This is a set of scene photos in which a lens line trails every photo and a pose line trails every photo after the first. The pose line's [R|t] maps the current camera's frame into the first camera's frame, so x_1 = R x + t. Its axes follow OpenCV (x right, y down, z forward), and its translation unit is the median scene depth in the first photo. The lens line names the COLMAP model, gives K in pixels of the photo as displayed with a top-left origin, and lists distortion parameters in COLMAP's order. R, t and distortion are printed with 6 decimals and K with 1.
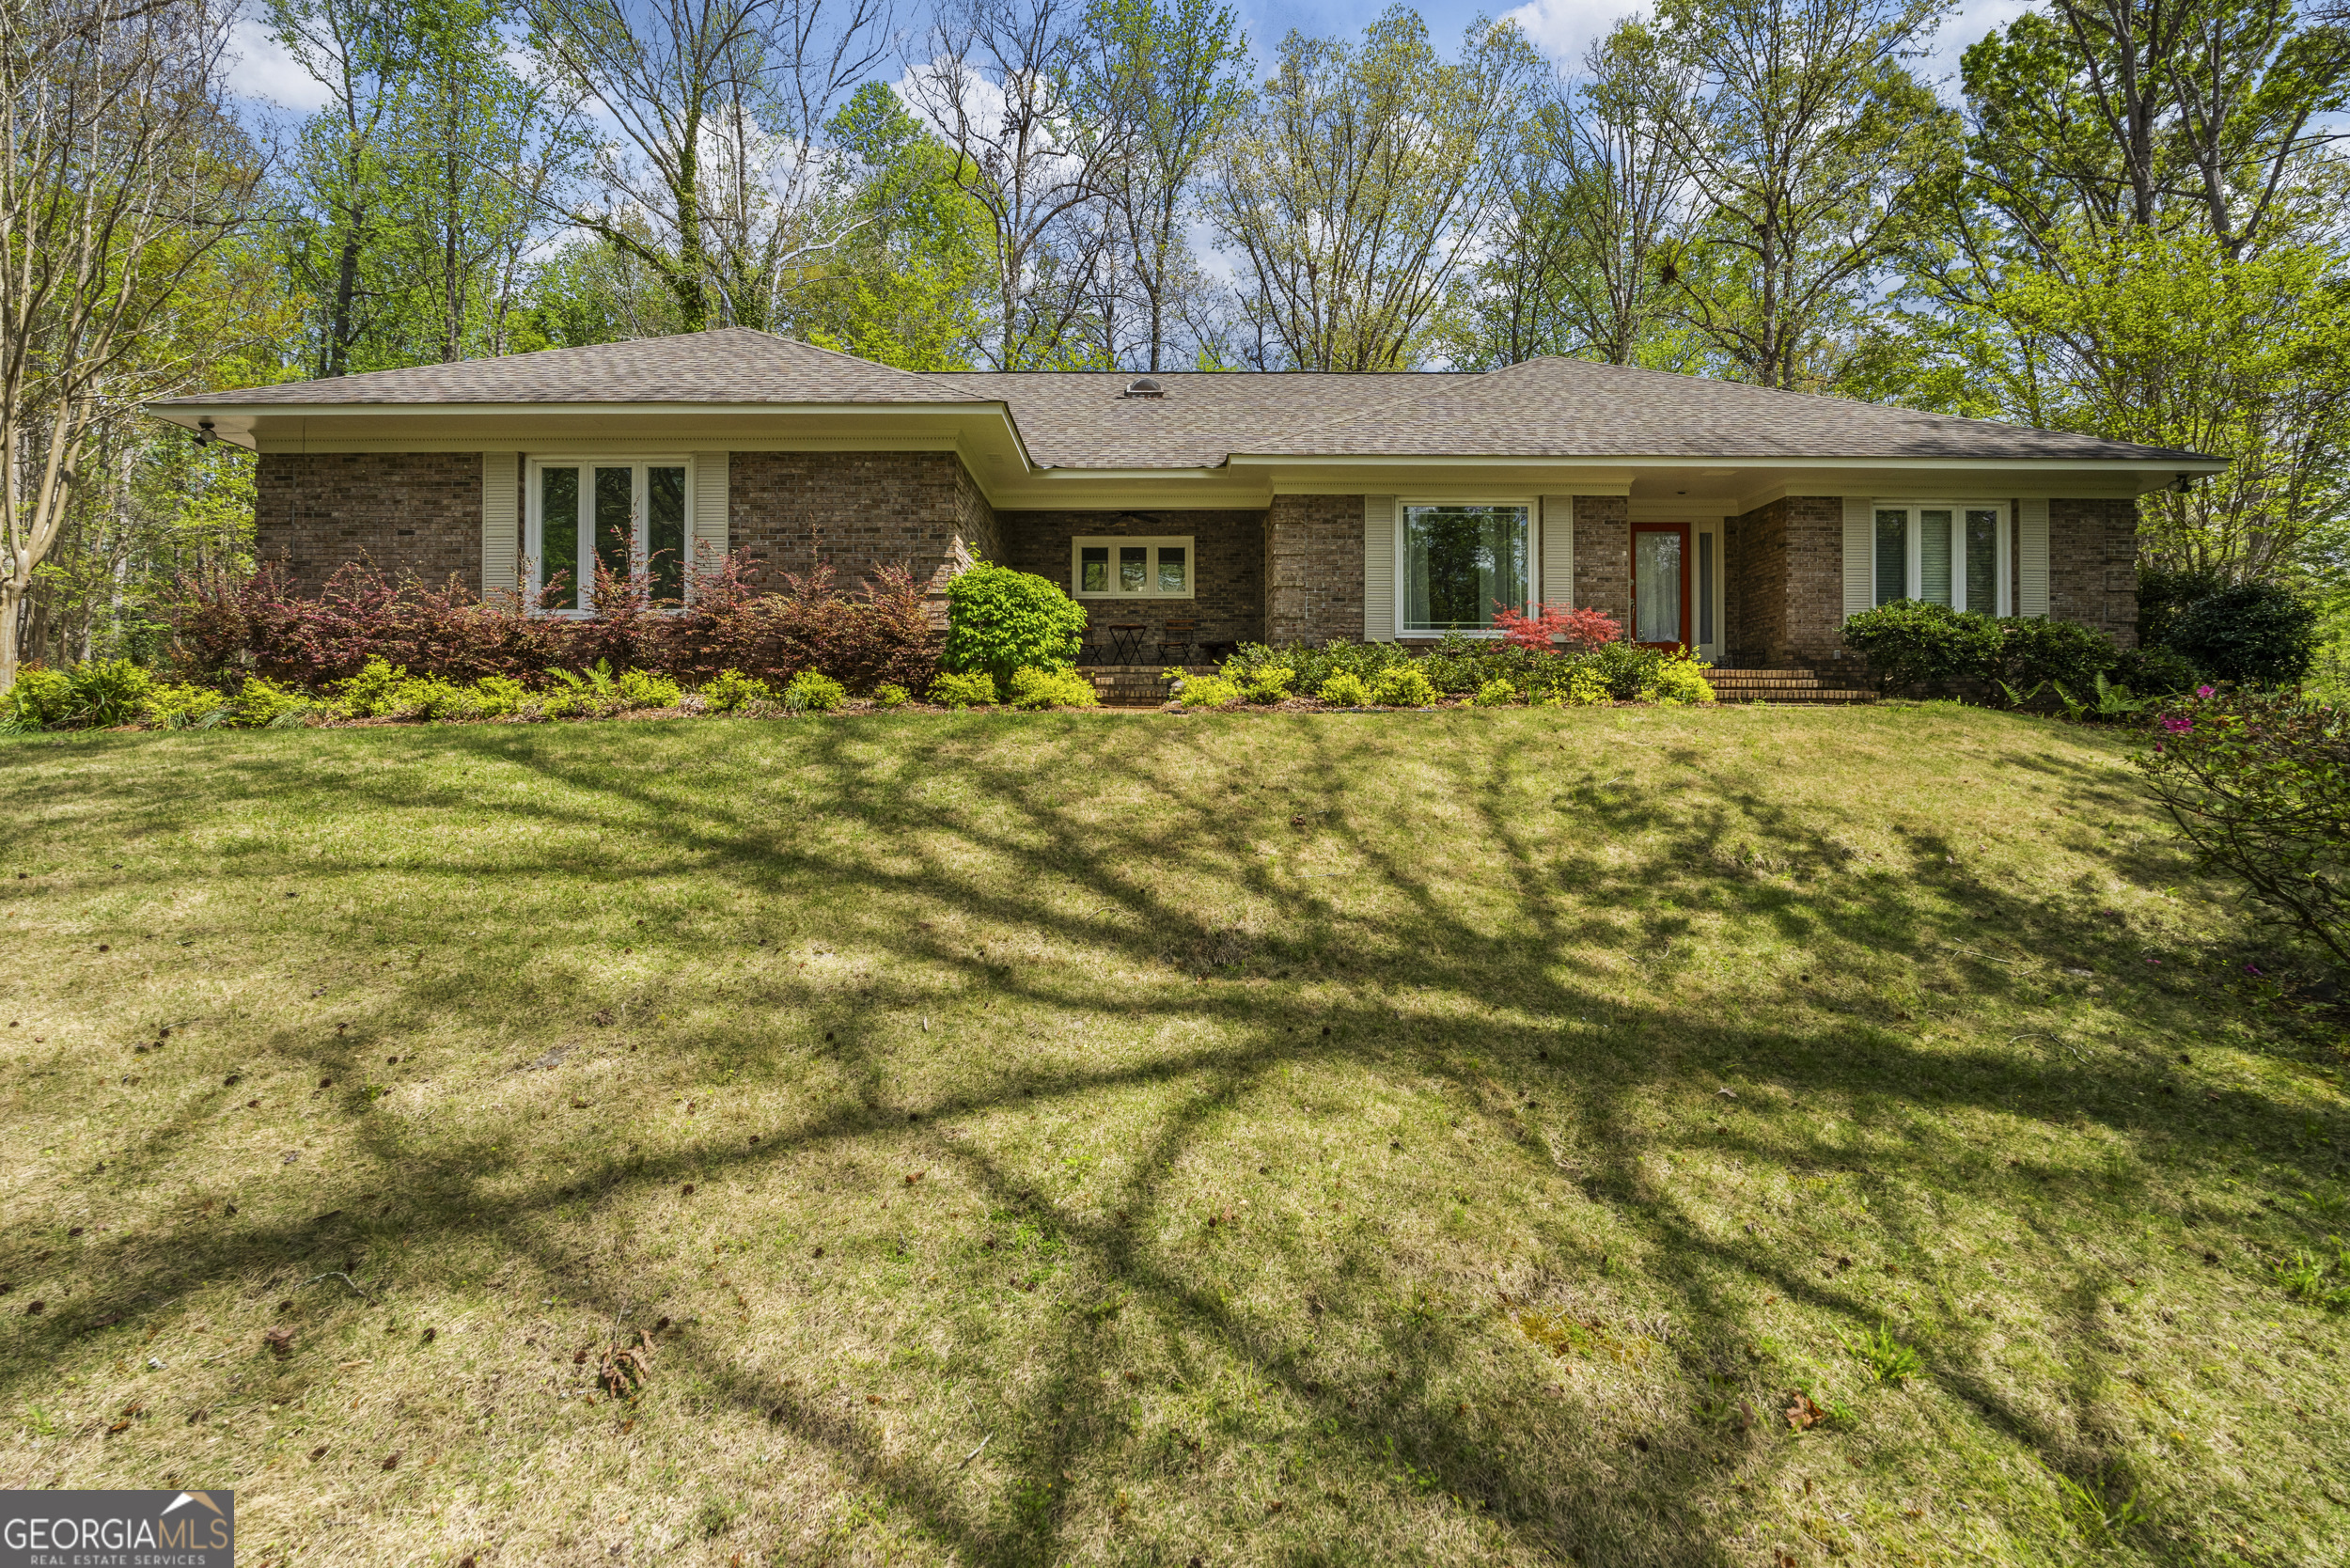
lens RADIAL K [[1064.8, 0, 1168.5], [0, 1064.8, 741.7], [0, 0, 1]] dist [-0.001142, -0.000149]
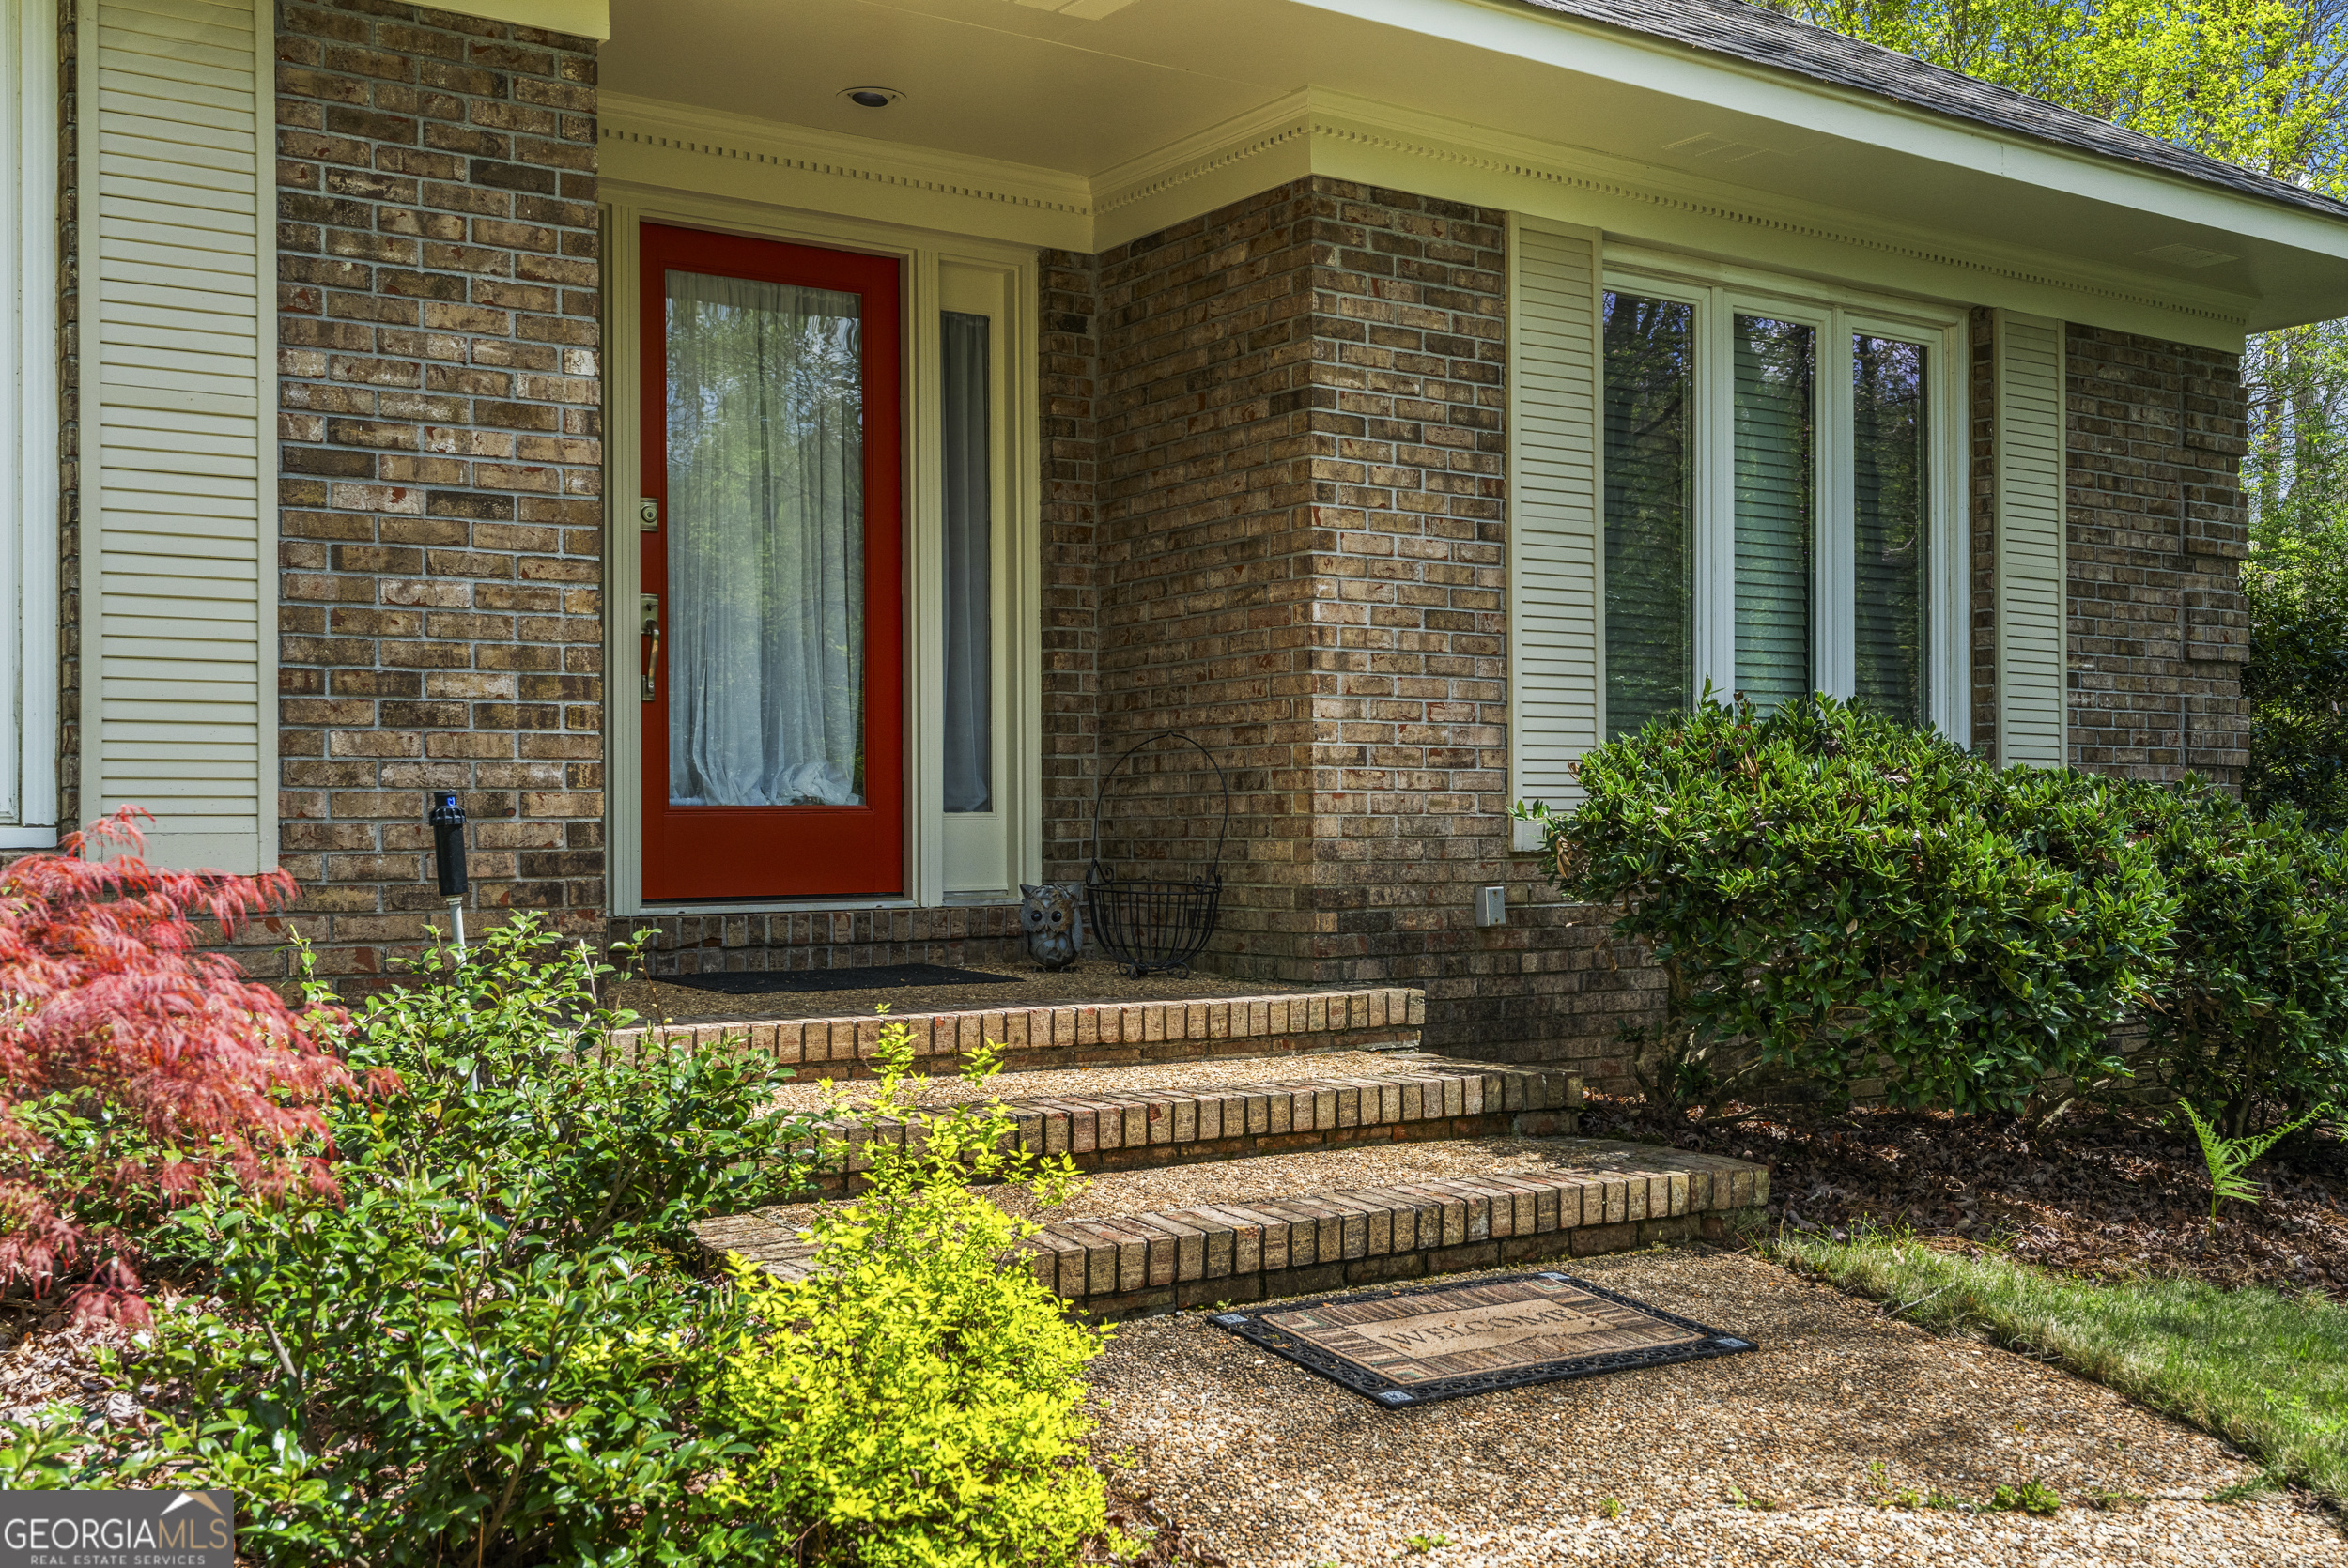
lens RADIAL K [[2342.4, 0, 1175.0], [0, 2342.4, 786.9], [0, 0, 1]] dist [0.025464, 0.000000]
pose [[0.827429, 0.000626, 0.561571, 0.290548], [-0.001691, 0.999998, 0.001376, -0.107455], [-0.561568, -0.002088, 0.827428, 0.622708]]
